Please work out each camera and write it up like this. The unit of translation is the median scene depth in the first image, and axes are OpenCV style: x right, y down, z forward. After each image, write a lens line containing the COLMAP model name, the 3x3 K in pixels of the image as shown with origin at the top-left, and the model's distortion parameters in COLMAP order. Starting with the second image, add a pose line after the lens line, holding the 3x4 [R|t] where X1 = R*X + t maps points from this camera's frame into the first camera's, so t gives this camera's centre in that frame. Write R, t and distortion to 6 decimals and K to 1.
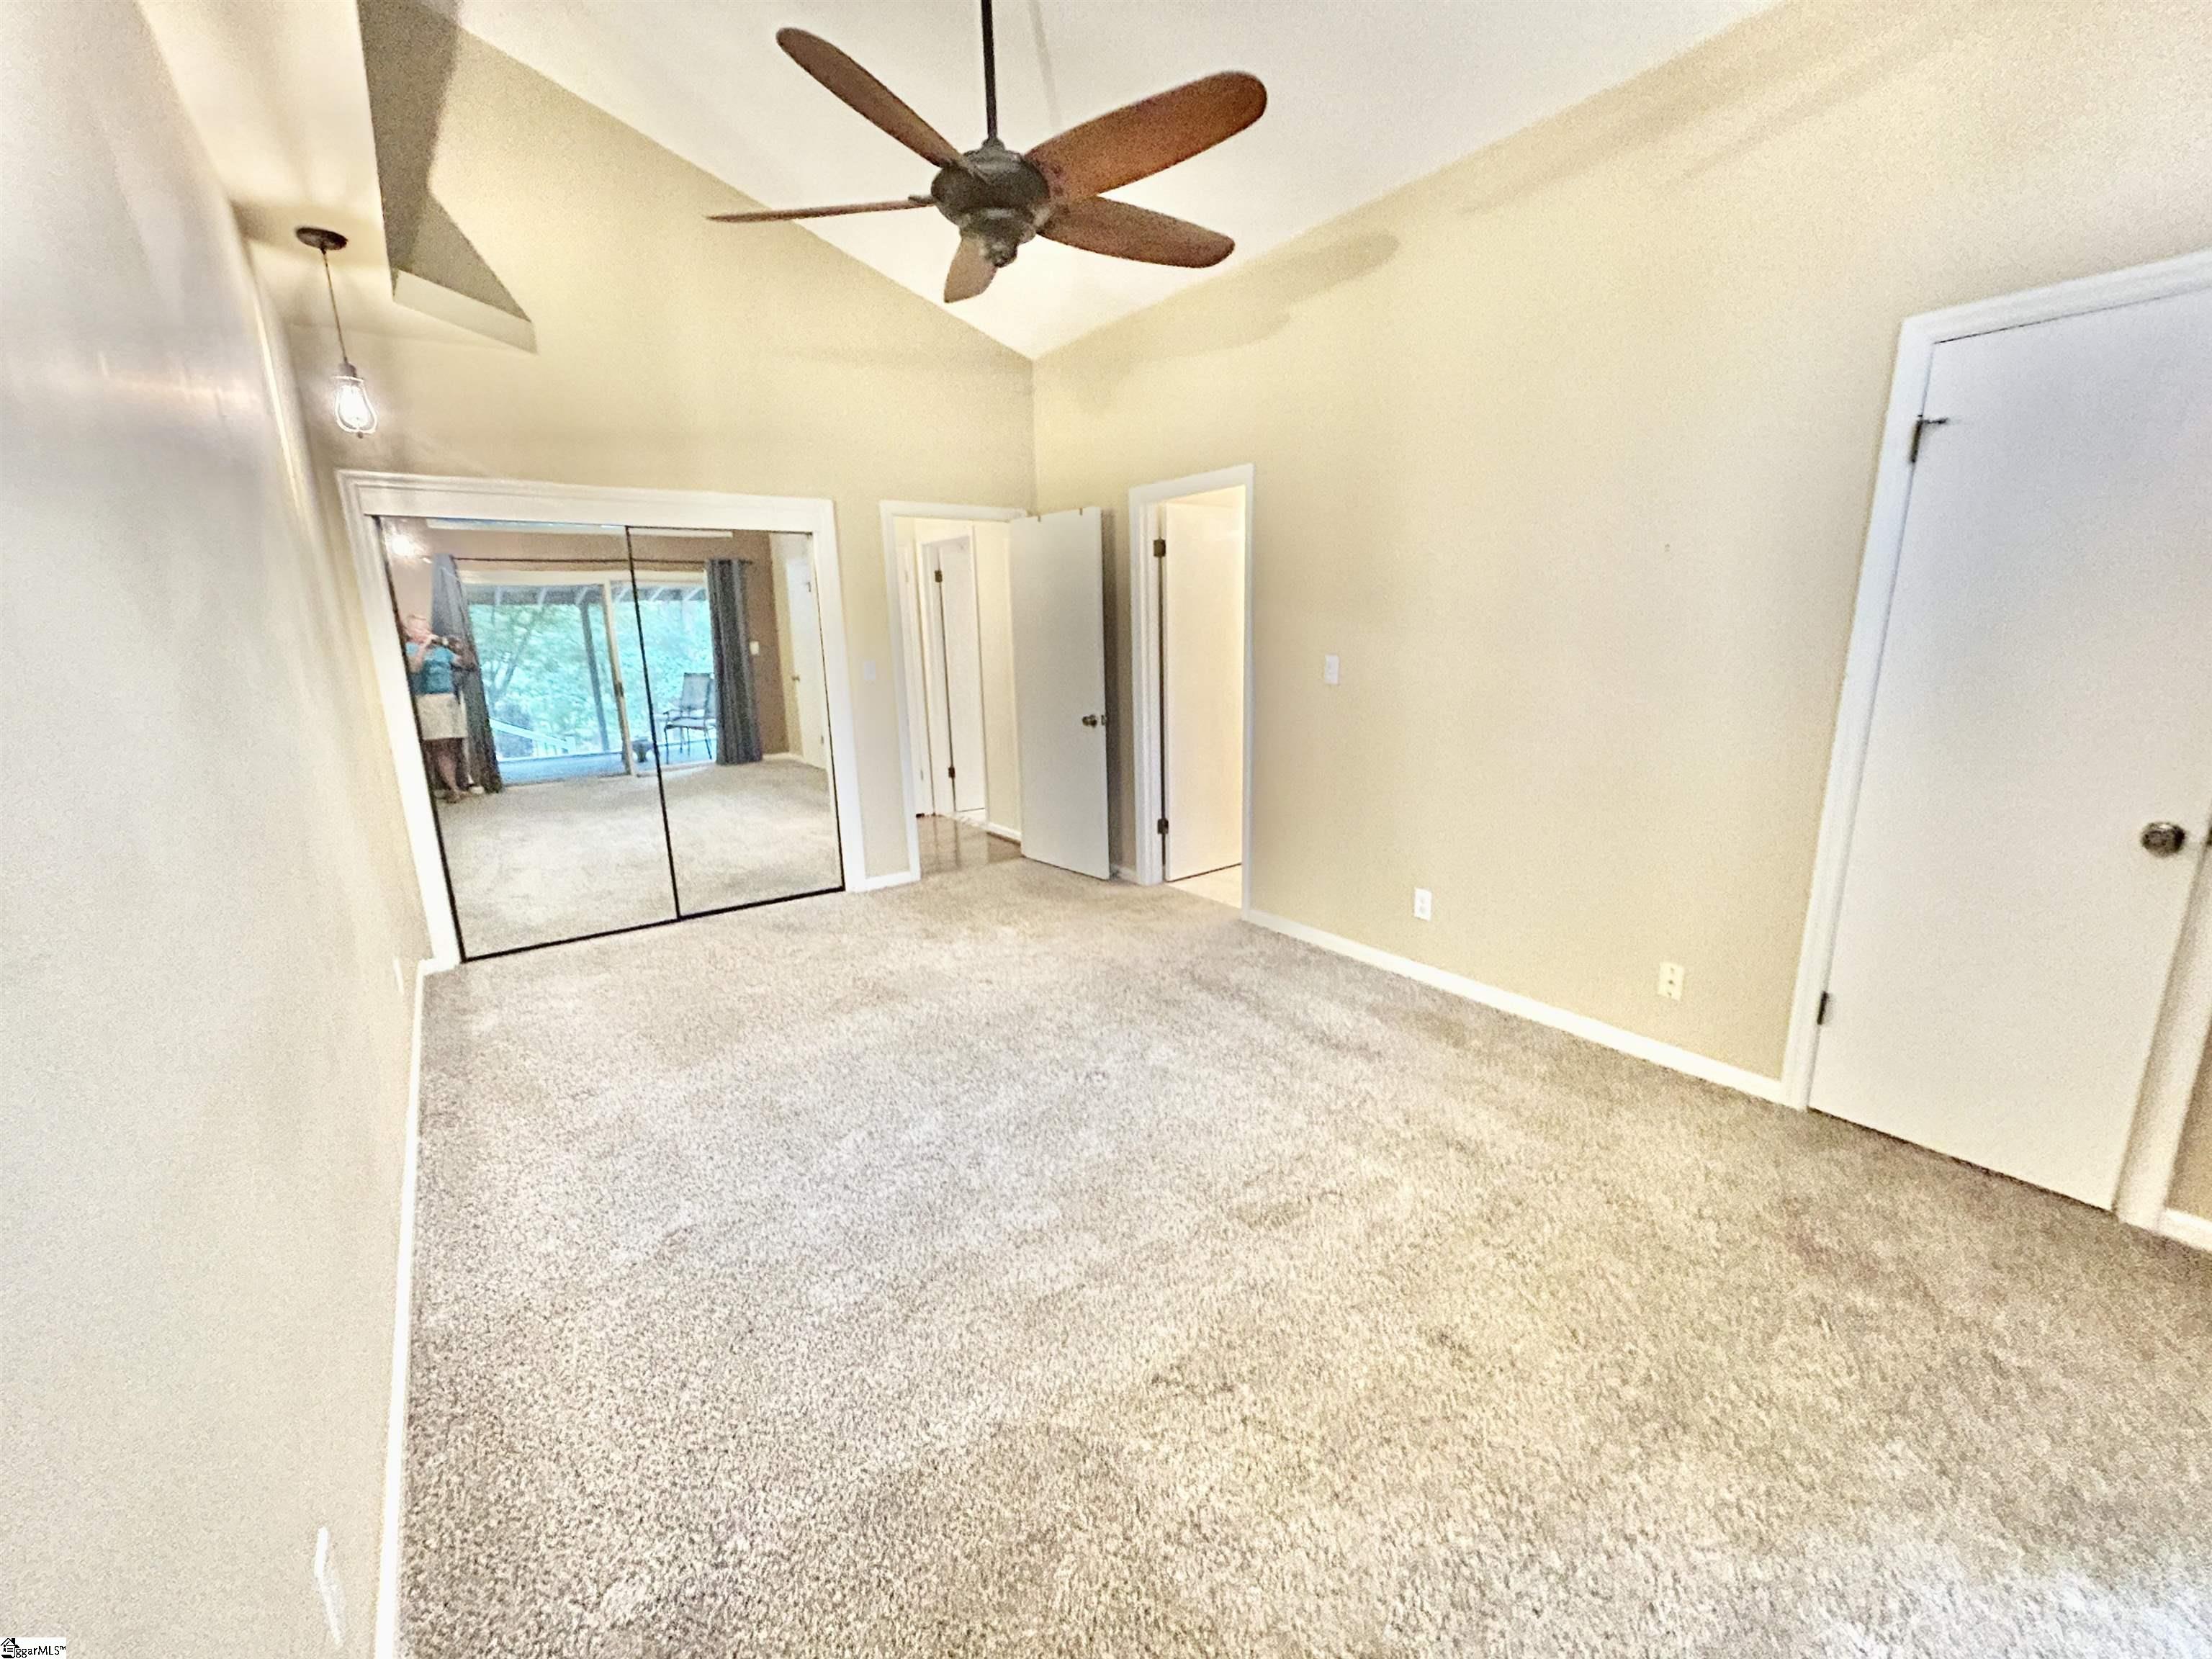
lens RADIAL K [[907.4, 0, 1113.8], [0, 907.4, 834.8], [0, 0, 1]] dist [0.002257, 0.000281]
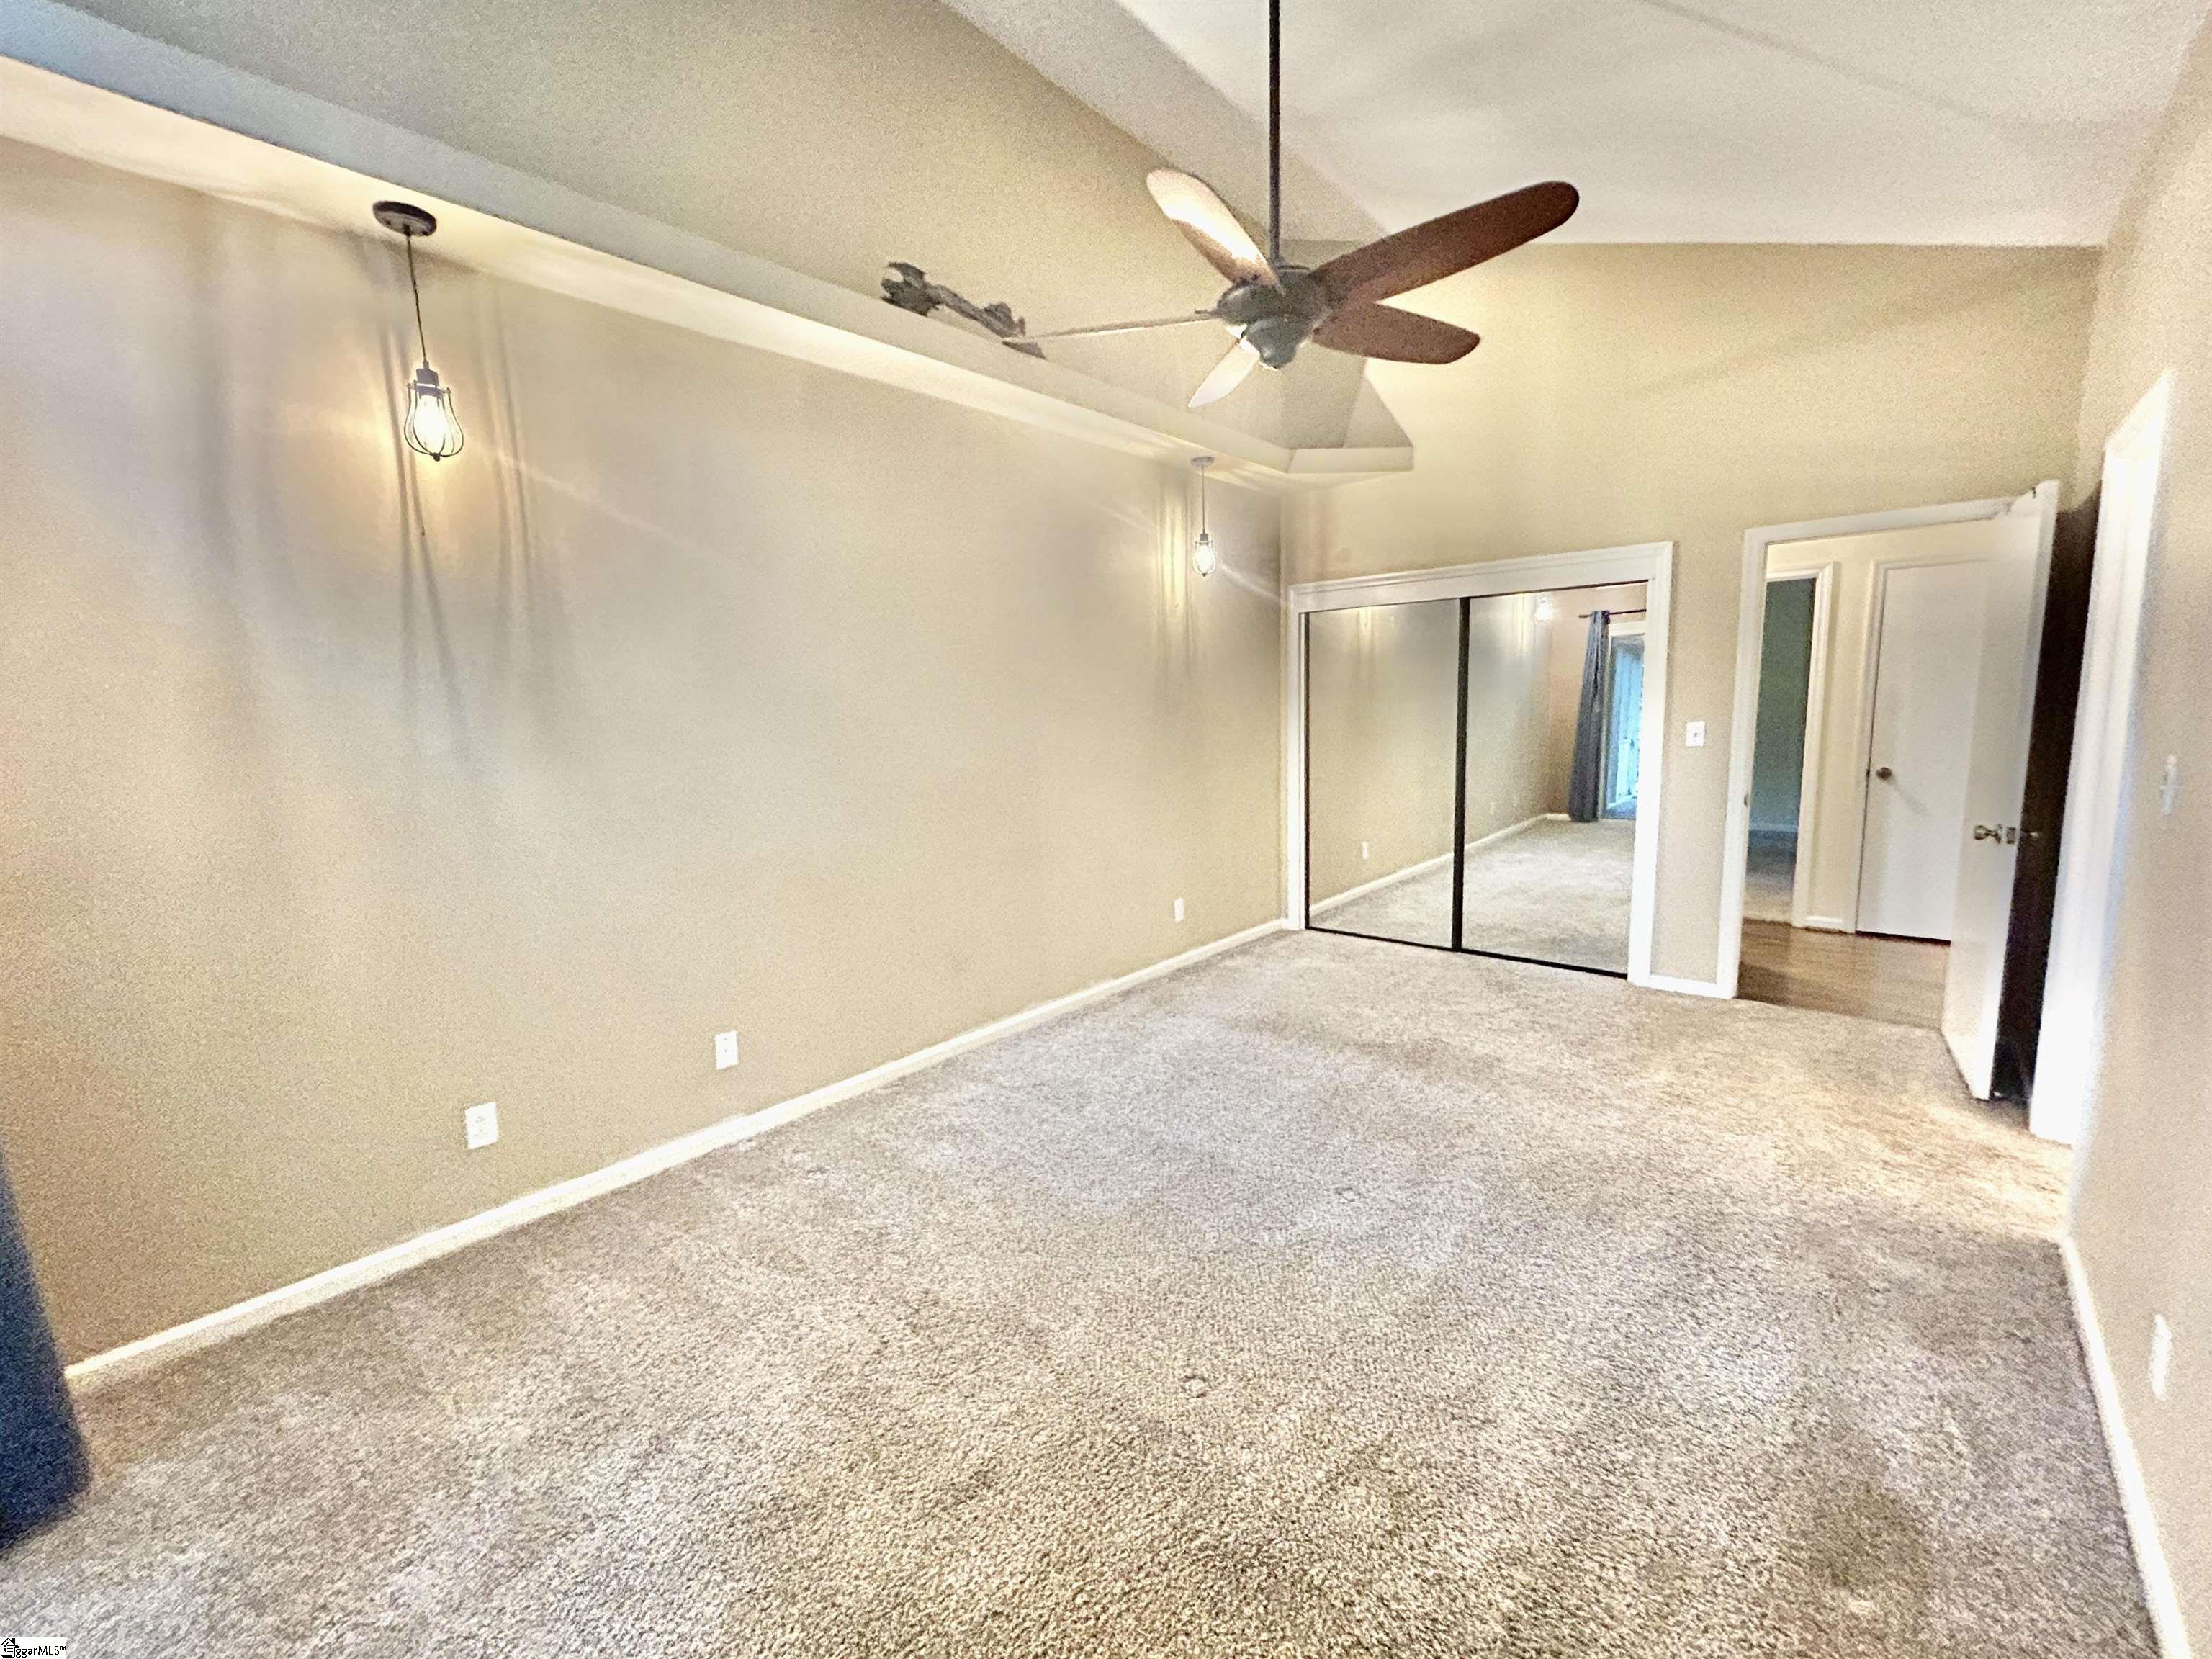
lens RADIAL K [[907.4, 0, 1113.8], [0, 907.4, 834.8], [0, 0, 1]] dist [0.002257, 0.000281]
pose [[0.229660, 0.157474, -0.960447, 0.502672], [-0.197654, 0.973806, 0.112402, -0.092160], [0.952990, 0.164022, 0.254770, 0.340185]]
